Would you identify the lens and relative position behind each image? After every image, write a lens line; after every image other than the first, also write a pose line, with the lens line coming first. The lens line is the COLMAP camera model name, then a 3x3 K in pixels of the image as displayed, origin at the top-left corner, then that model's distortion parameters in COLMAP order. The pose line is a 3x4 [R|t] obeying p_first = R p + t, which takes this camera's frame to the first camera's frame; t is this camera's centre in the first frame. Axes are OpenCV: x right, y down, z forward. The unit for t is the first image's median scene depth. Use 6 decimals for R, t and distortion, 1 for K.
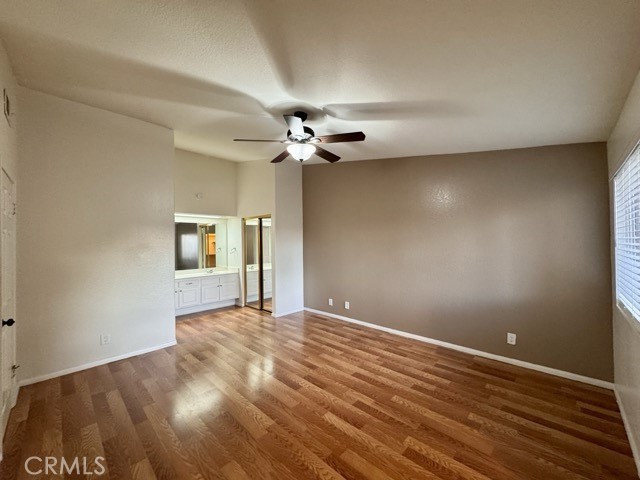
lens RADIAL K [[255.7, 0, 319.2], [0, 255.7, 241.1], [0, 0, 1]] dist [-0.004616, 0.000200]
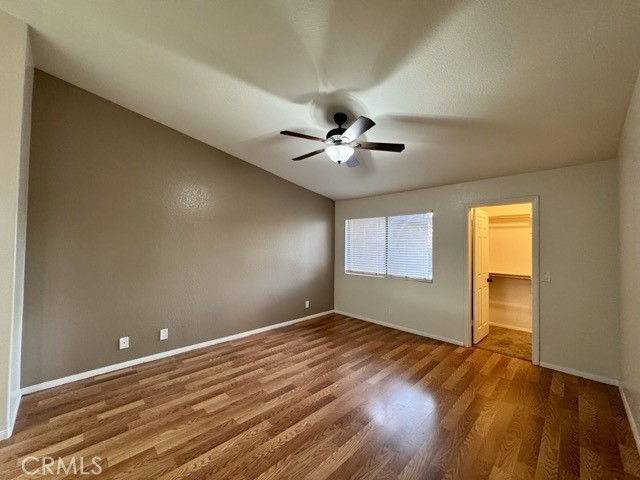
lens RADIAL K [[255.7, 0, 319.3], [0, 255.7, 241.4], [0, 0, 1]] dist [-0.004616, 0.000200]
pose [[0.012328, 0.029654, 0.999484, -0.834967], [-0.017603, 0.999412, -0.029435, 0.021047], [-0.999769, -0.017231, 0.012843, 0.832649]]
